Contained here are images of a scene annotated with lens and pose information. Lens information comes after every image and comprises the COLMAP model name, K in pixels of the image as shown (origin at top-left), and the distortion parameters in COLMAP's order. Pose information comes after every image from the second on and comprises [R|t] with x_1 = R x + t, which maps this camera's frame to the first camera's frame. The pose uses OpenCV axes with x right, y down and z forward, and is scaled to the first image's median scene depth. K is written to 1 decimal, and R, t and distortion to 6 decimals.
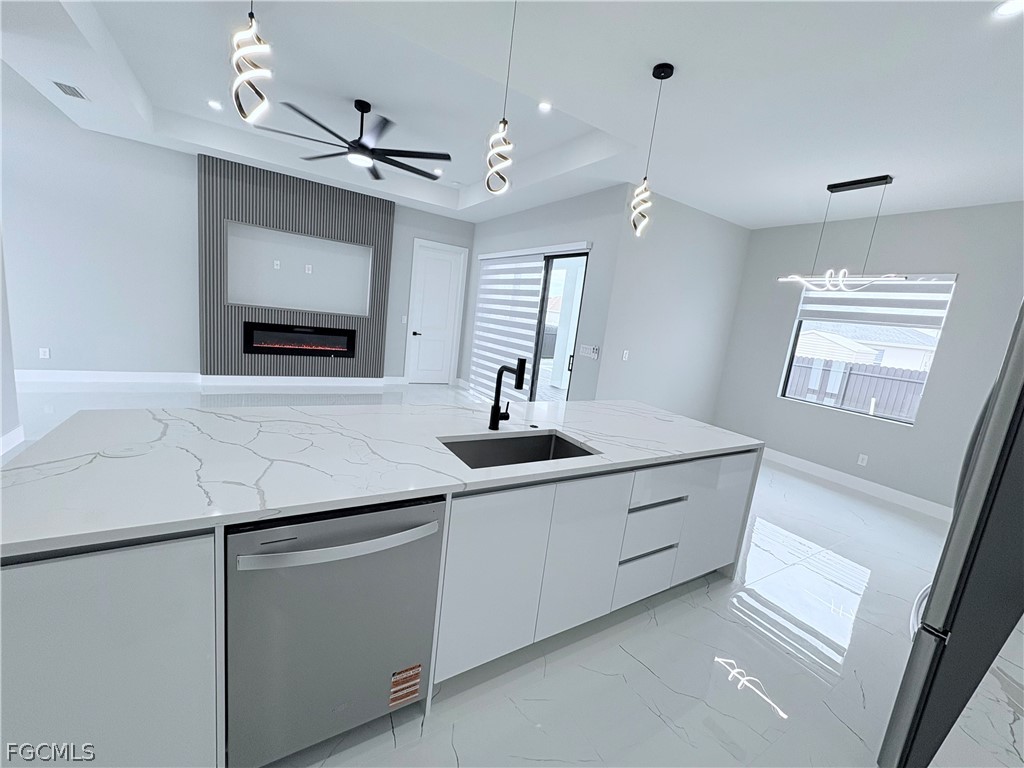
lens RADIAL K [[407.0, 0, 513.1], [0, 407.0, 382.0], [0, 0, 1]] dist [0.000863, -0.000004]
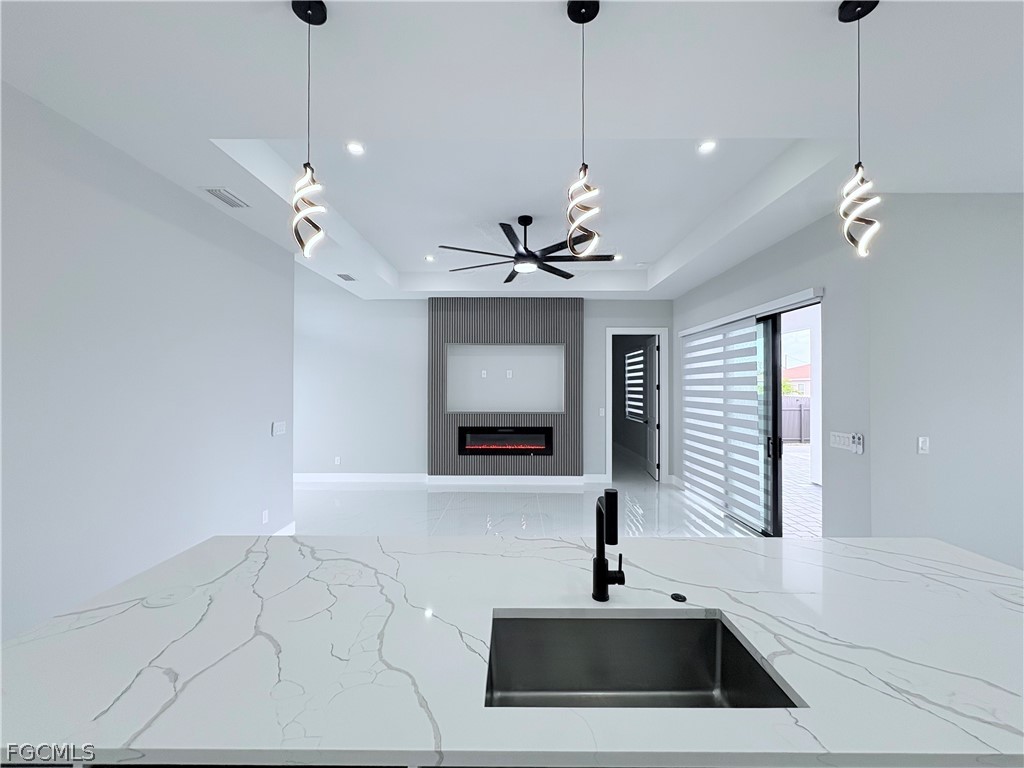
lens RADIAL K [[407.0, 0, 513.1], [0, 407.0, 382.0], [0, 0, 1]] dist [0.000863, -0.000004]
pose [[0.843943, -0.120570, -0.522707, 0.075955], [0.007688, 0.977032, -0.212953, -0.028508], [0.536378, 0.175701, 0.825487, 0.128521]]
